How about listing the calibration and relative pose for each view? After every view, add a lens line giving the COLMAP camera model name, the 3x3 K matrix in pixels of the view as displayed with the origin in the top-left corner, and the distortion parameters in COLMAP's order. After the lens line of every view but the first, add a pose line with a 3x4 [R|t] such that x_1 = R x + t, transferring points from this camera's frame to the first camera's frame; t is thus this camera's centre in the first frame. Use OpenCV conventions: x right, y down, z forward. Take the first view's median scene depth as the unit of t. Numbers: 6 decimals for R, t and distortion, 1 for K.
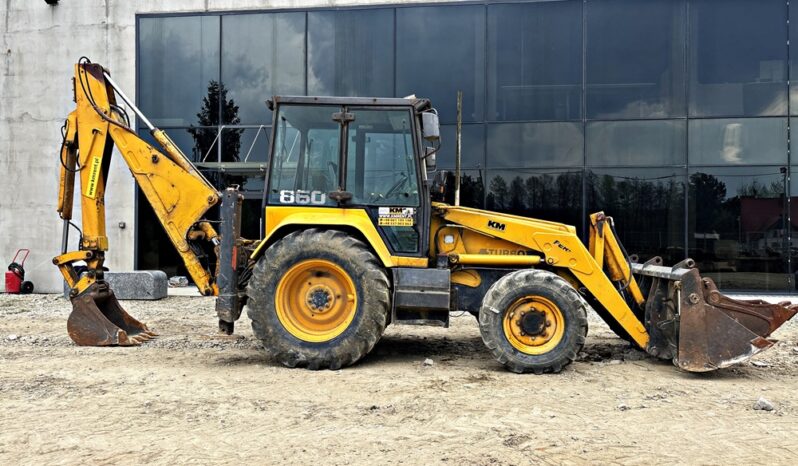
lens RADIAL K [[589.7, 0, 399.0], [0, 589.7, 233.0], [0, 0, 1]] dist [0.050770, -0.060594]
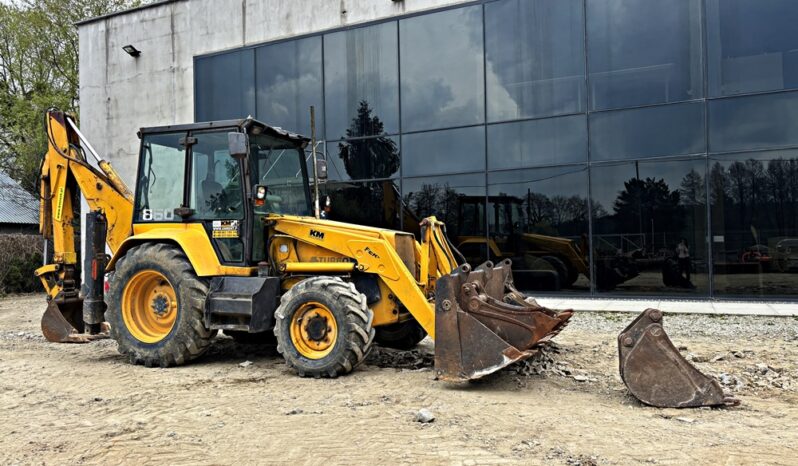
lens RADIAL K [[589.7, 0, 399.0], [0, 589.7, 233.0], [0, 0, 1]] dist [0.050770, -0.060594]
pose [[0.952170, -0.032404, -0.303847, 0.623623], [0.029954, 0.999470, -0.012722, 0.002596], [0.304098, 0.003013, 0.952636, 0.055303]]
